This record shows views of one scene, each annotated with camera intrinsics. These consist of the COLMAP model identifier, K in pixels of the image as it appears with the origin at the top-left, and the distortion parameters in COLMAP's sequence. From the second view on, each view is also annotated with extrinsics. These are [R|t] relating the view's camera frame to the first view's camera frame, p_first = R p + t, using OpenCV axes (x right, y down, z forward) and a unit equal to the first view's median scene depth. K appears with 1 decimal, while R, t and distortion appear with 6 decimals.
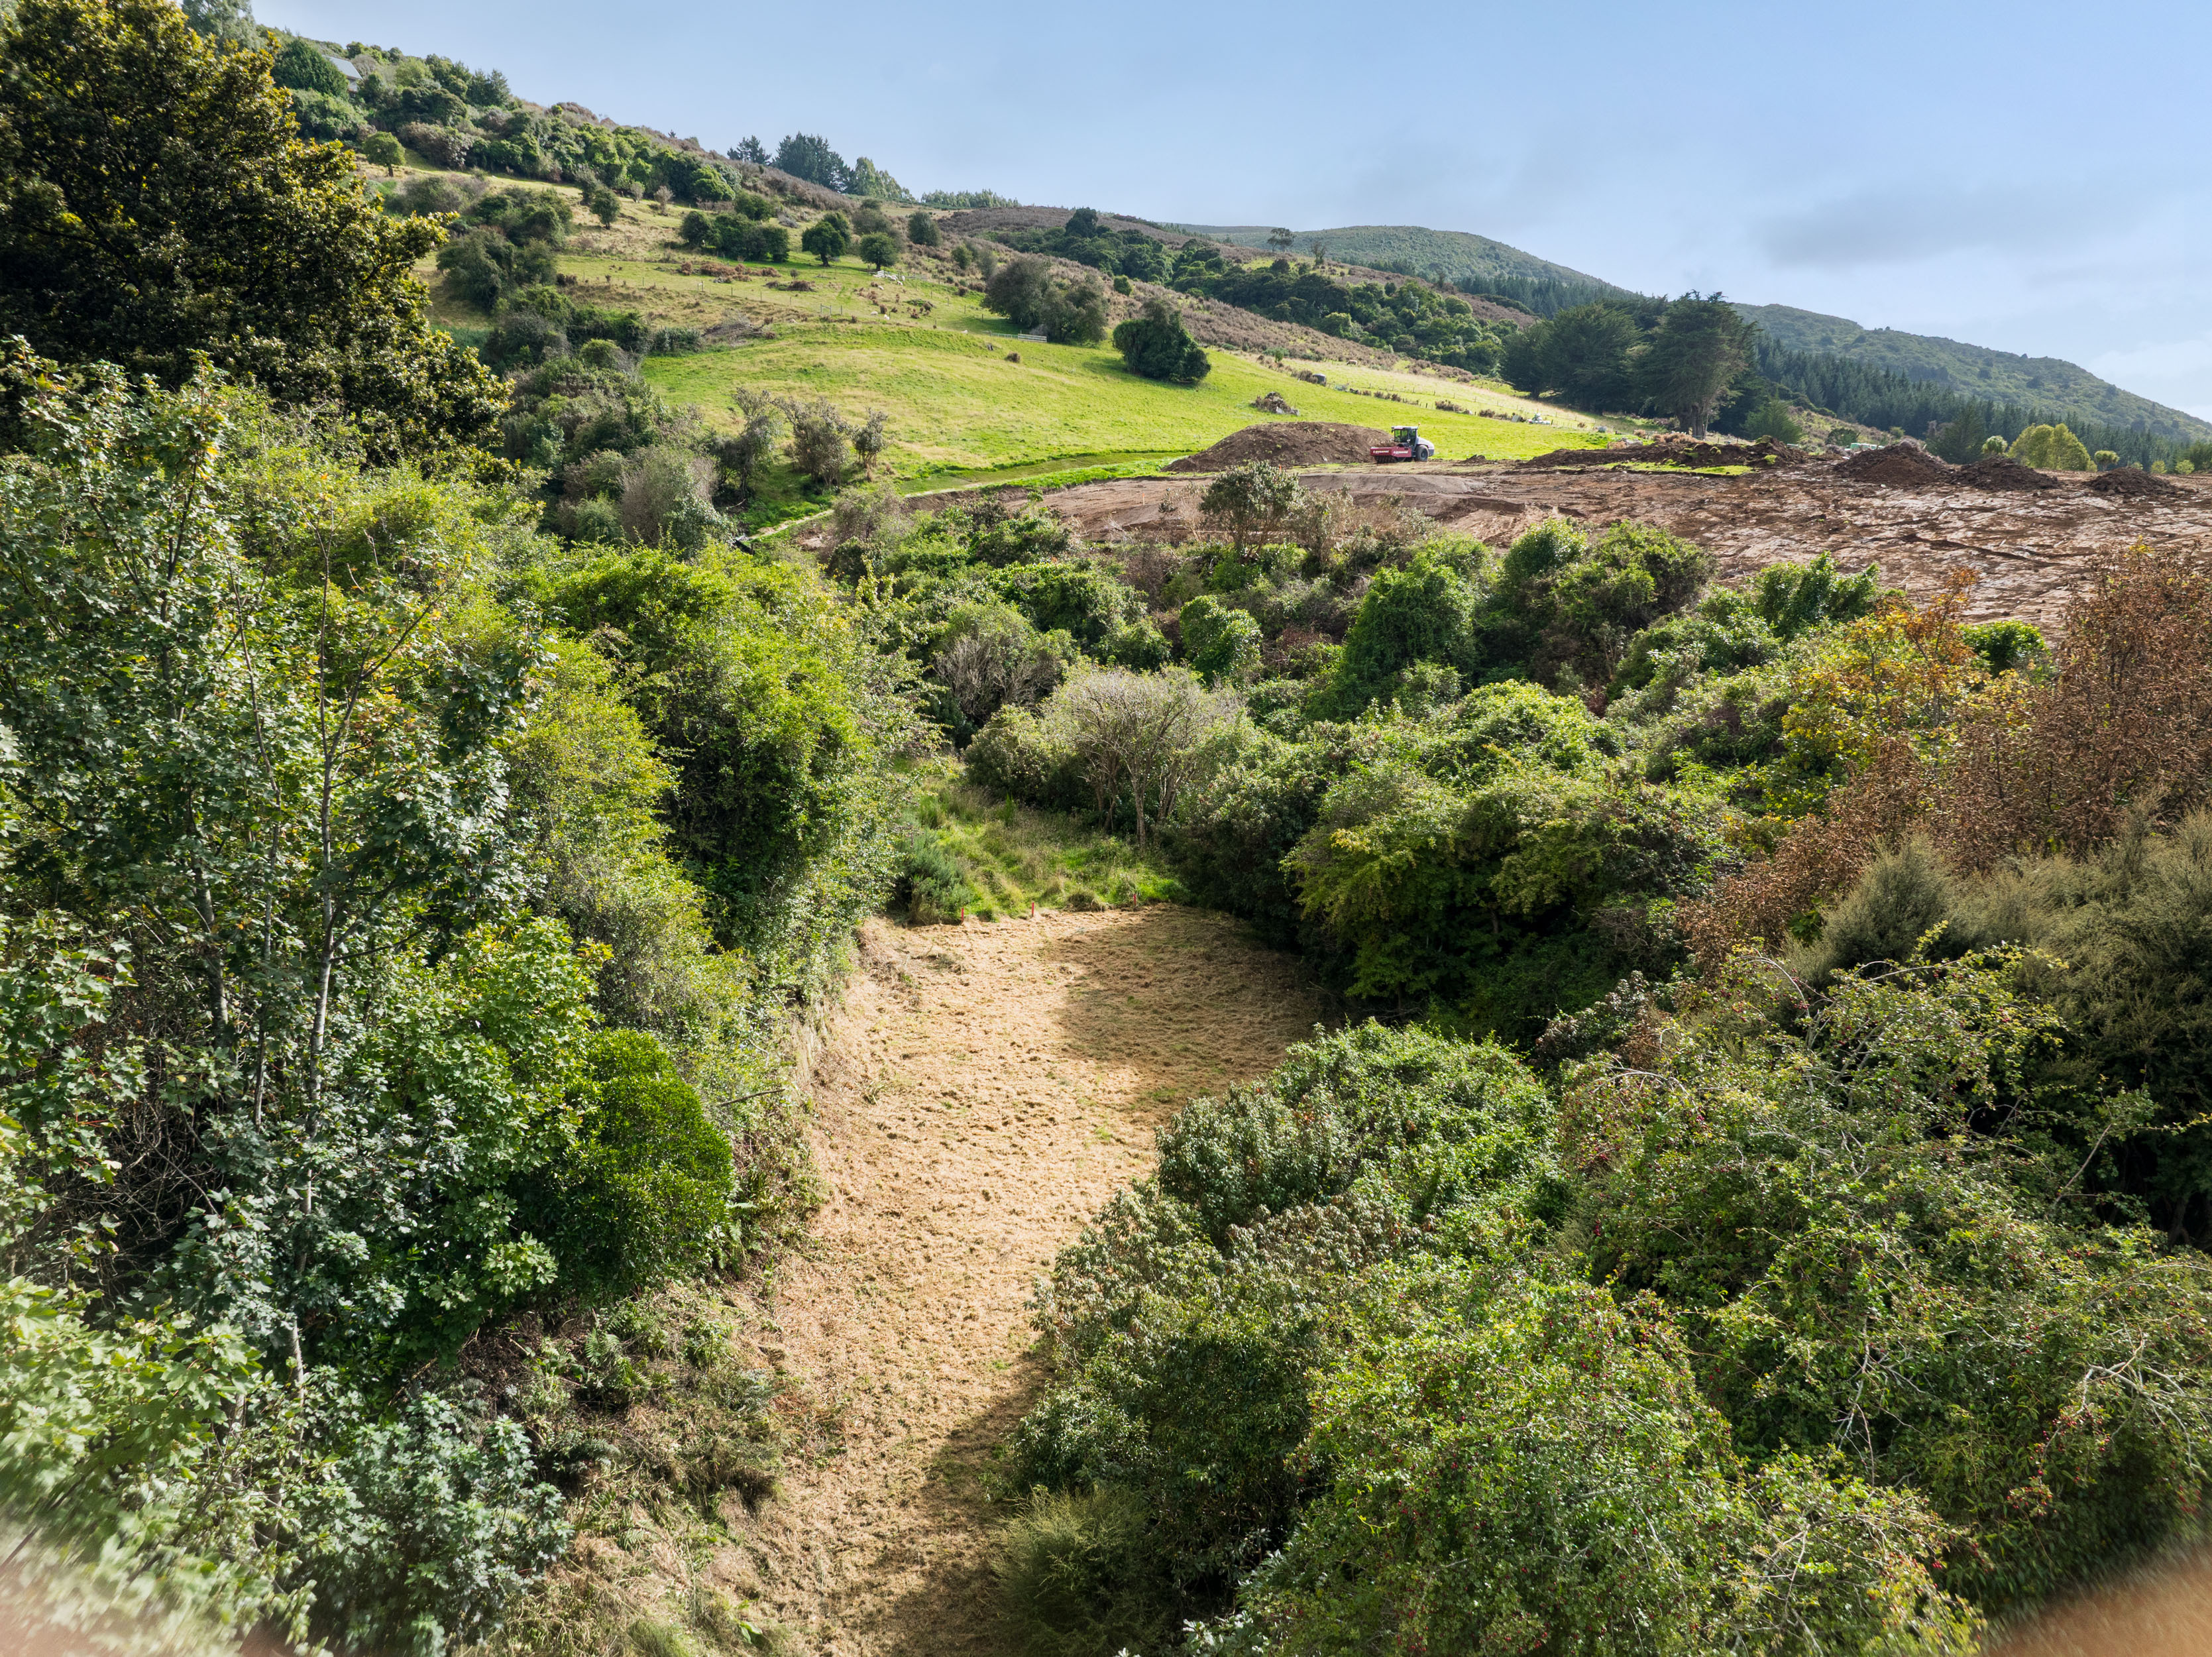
lens RADIAL K [[1557.8, 0, 1106.7], [0, 1557.8, 835.2], [0, 0, 1]] dist [-0.049097, 0.012793]
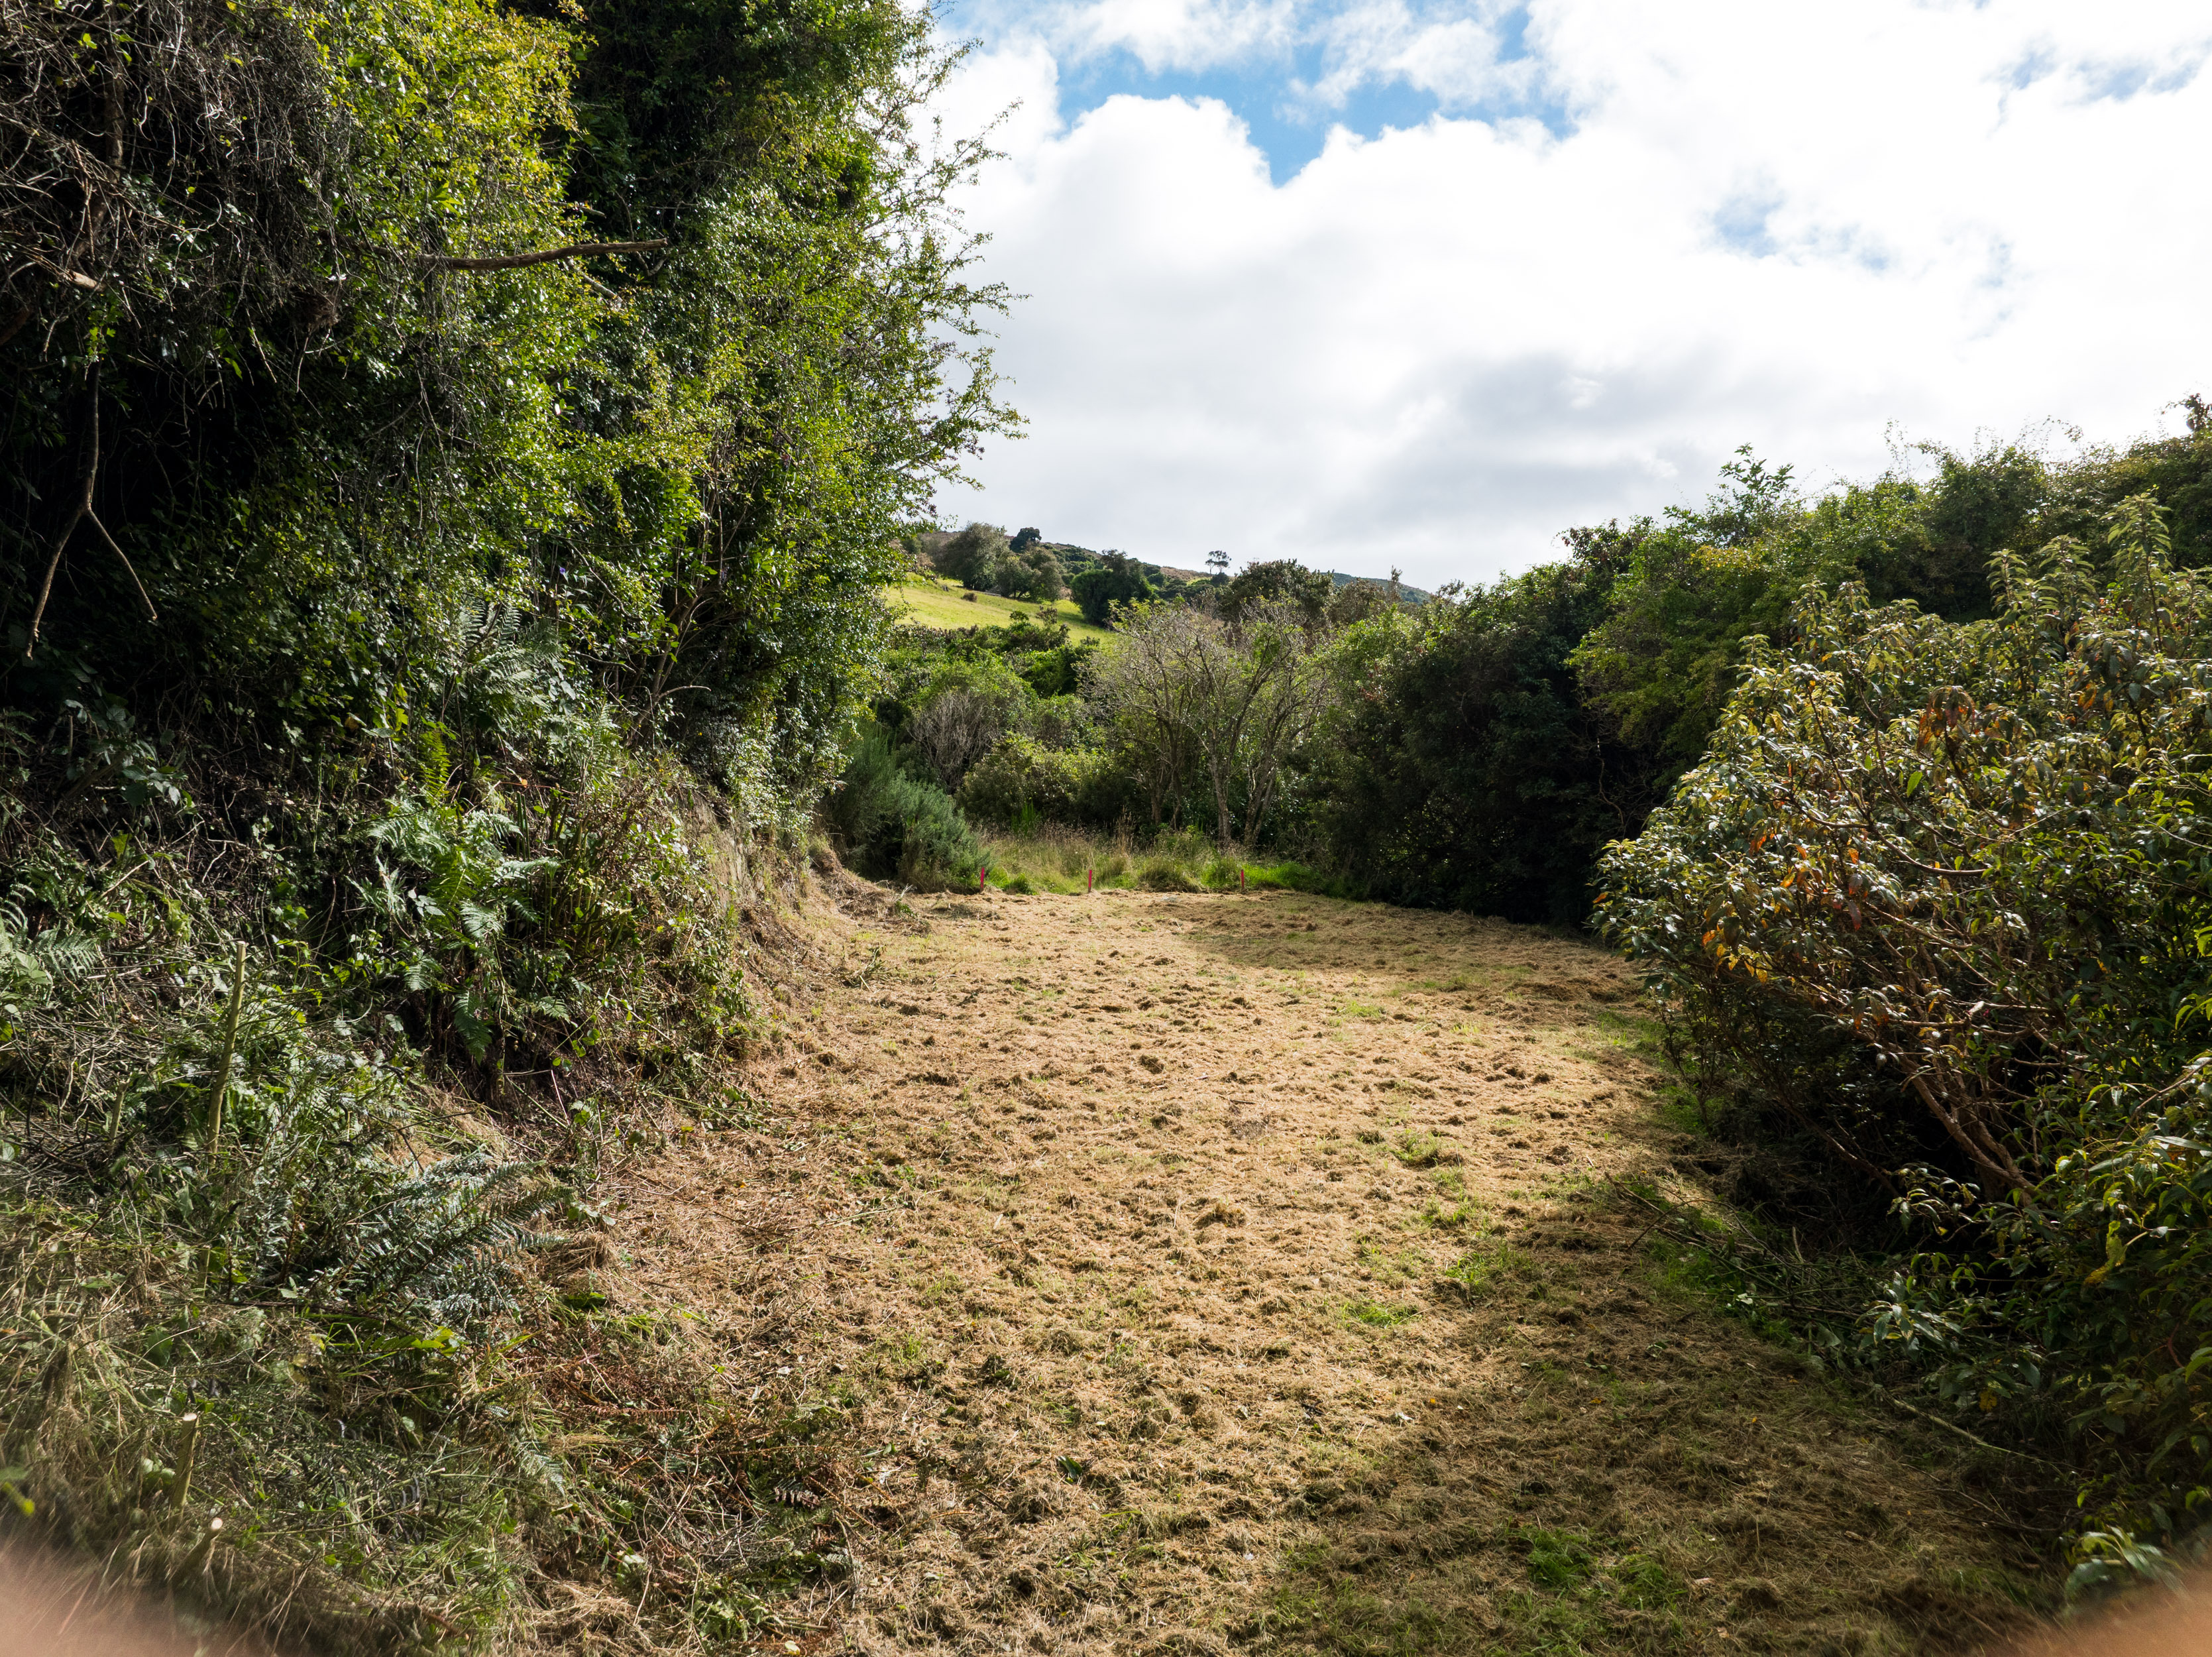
lens RADIAL K [[1557.8, 0, 1113.0], [0, 1557.8, 835.7], [0, 0, 1]] dist [-0.049097, 0.012793]
pose [[0.998860, 0.005737, 0.047394, -0.041268], [0.004485, 0.977084, -0.212805, 0.099709], [-0.047529, 0.212775, 0.975945, 0.222363]]
